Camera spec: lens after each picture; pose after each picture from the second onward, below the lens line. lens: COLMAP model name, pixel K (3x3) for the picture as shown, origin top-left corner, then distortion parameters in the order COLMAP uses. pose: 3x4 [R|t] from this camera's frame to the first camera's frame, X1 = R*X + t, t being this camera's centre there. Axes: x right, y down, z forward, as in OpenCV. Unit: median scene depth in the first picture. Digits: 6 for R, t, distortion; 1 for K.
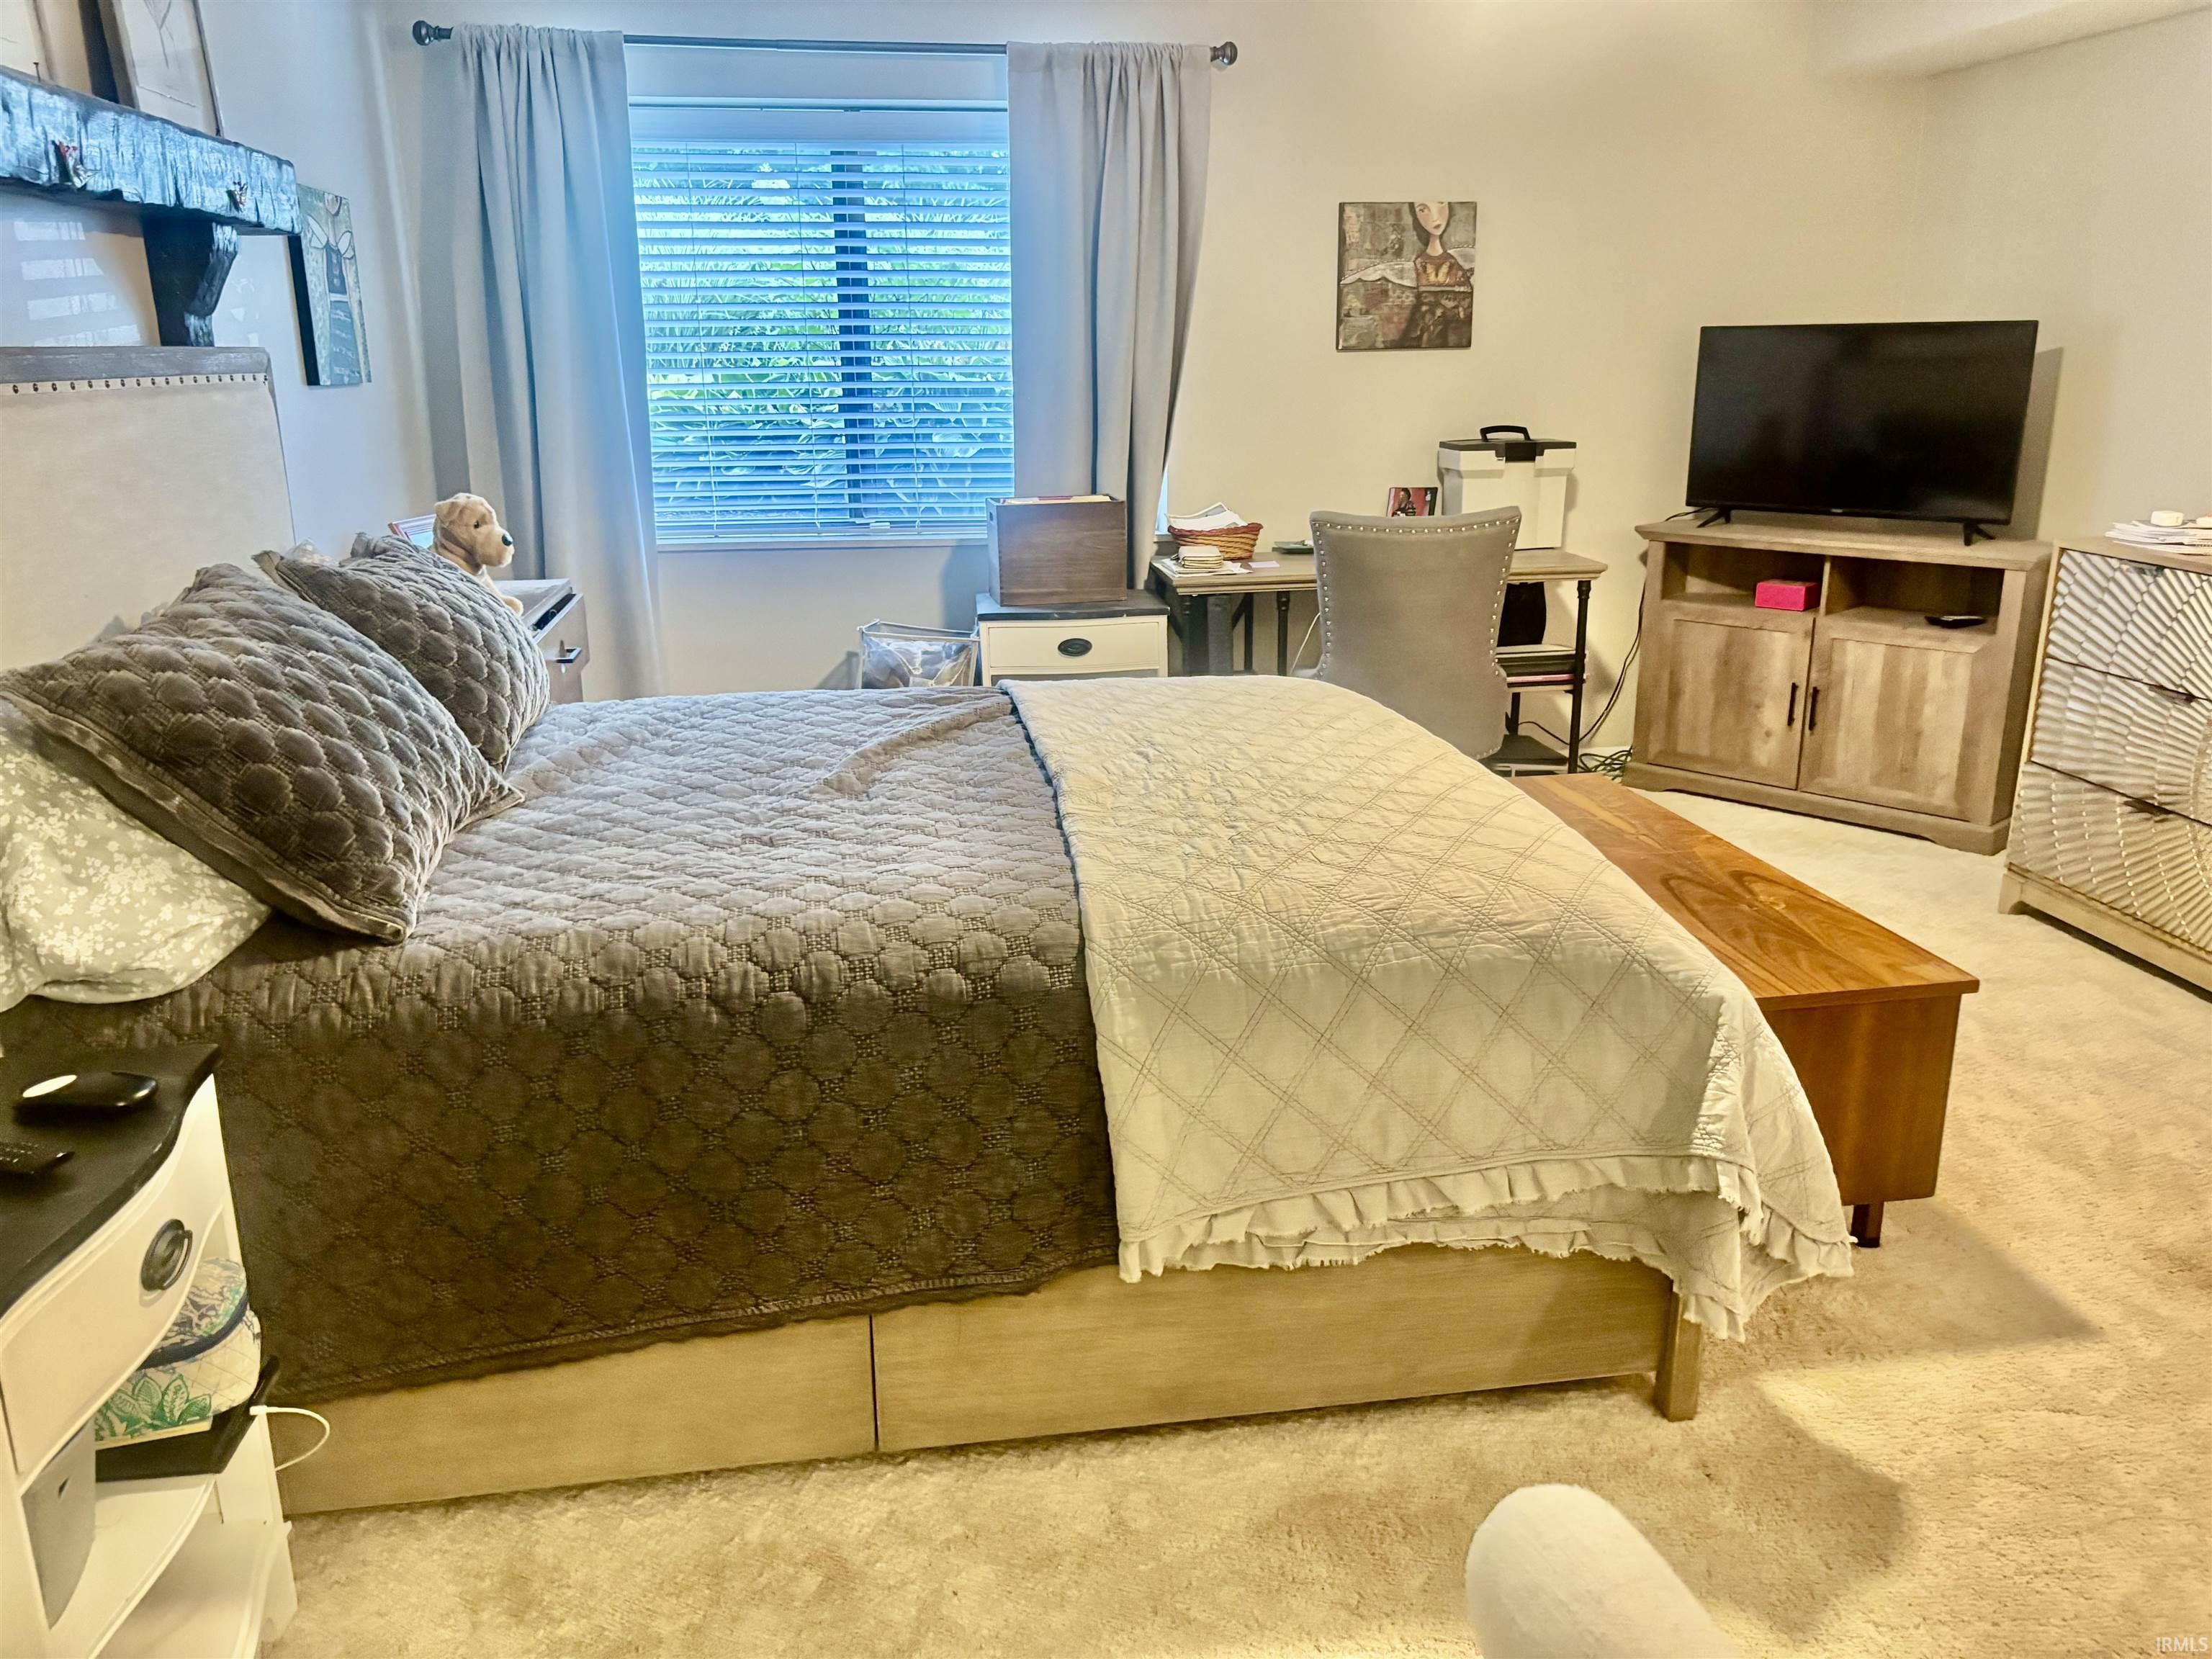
lens RADIAL K [[1670.8, 0, 1106.0], [0, 1670.8, 829.5], [0, 0, 1]] dist [0.069435, -0.087397]
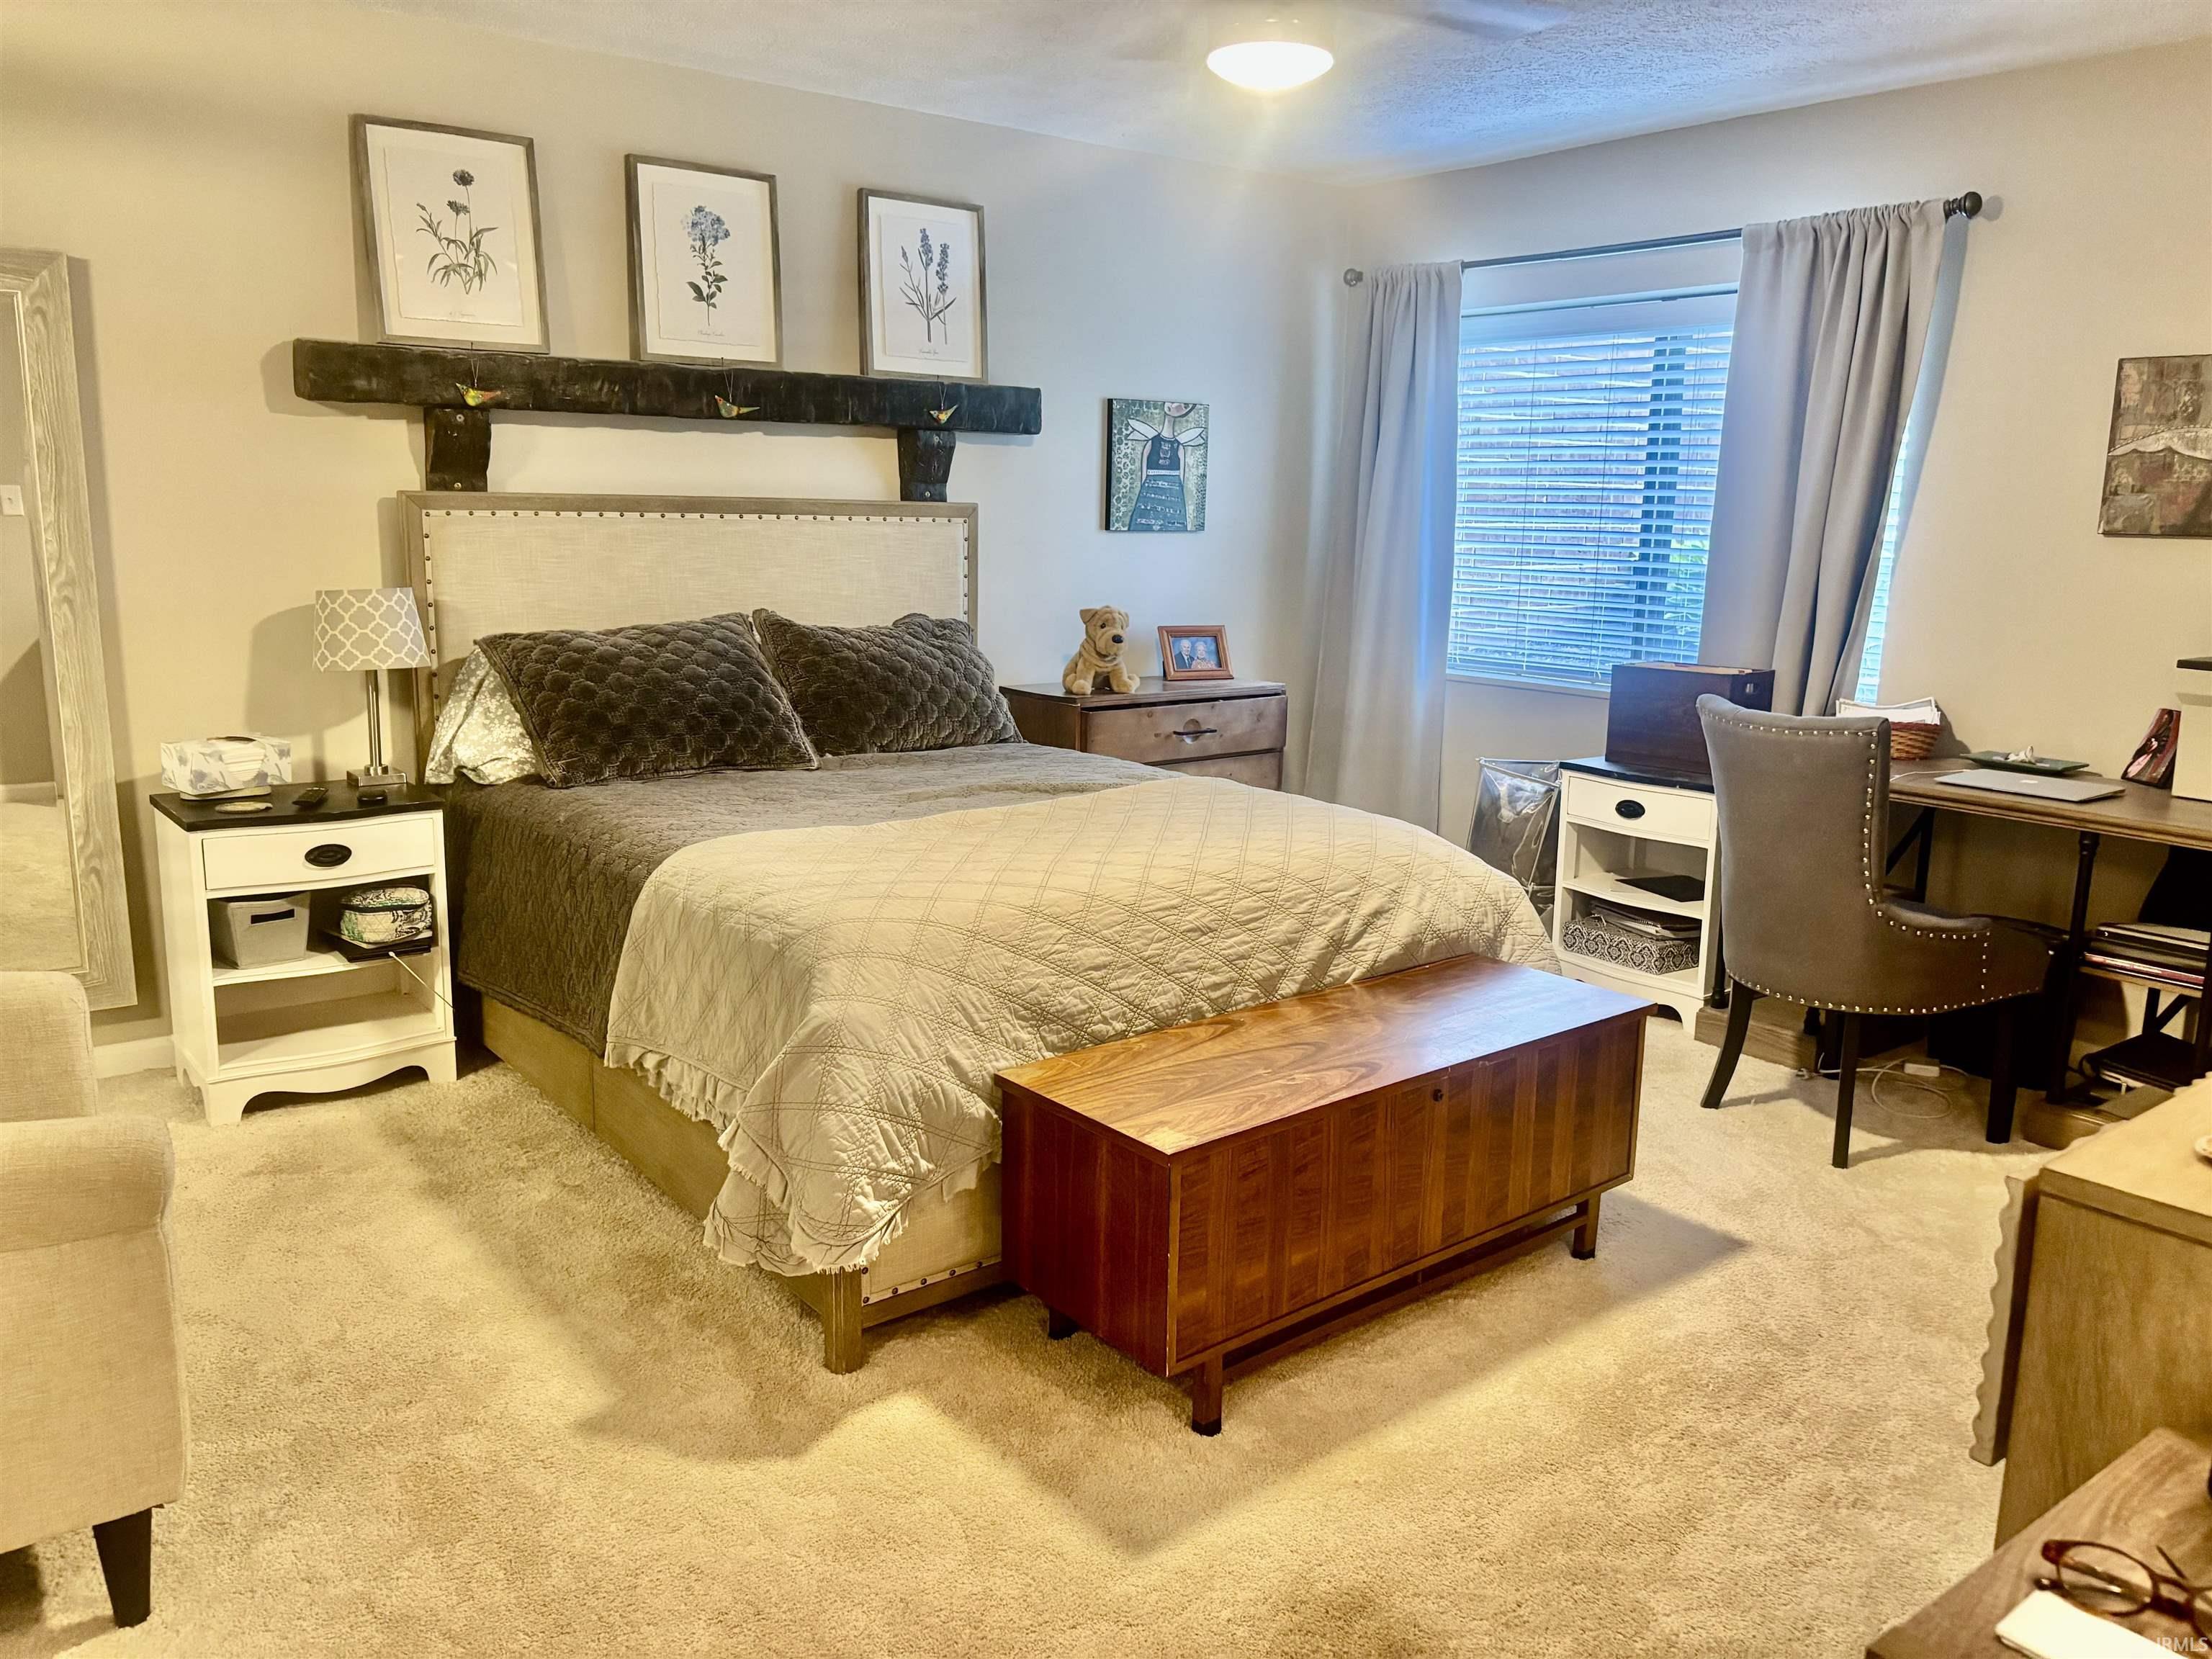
lens RADIAL K [[1670.8, 0, 1106.0], [0, 1670.8, 829.5], [0, 0, 1]] dist [0.069435, -0.087397]
pose [[0.490988, 0.188031, -0.850632, 0.673112], [-0.264981, 0.962398, 0.059789, -0.074568], [0.829889, 0.196046, 0.522351, 0.216743]]
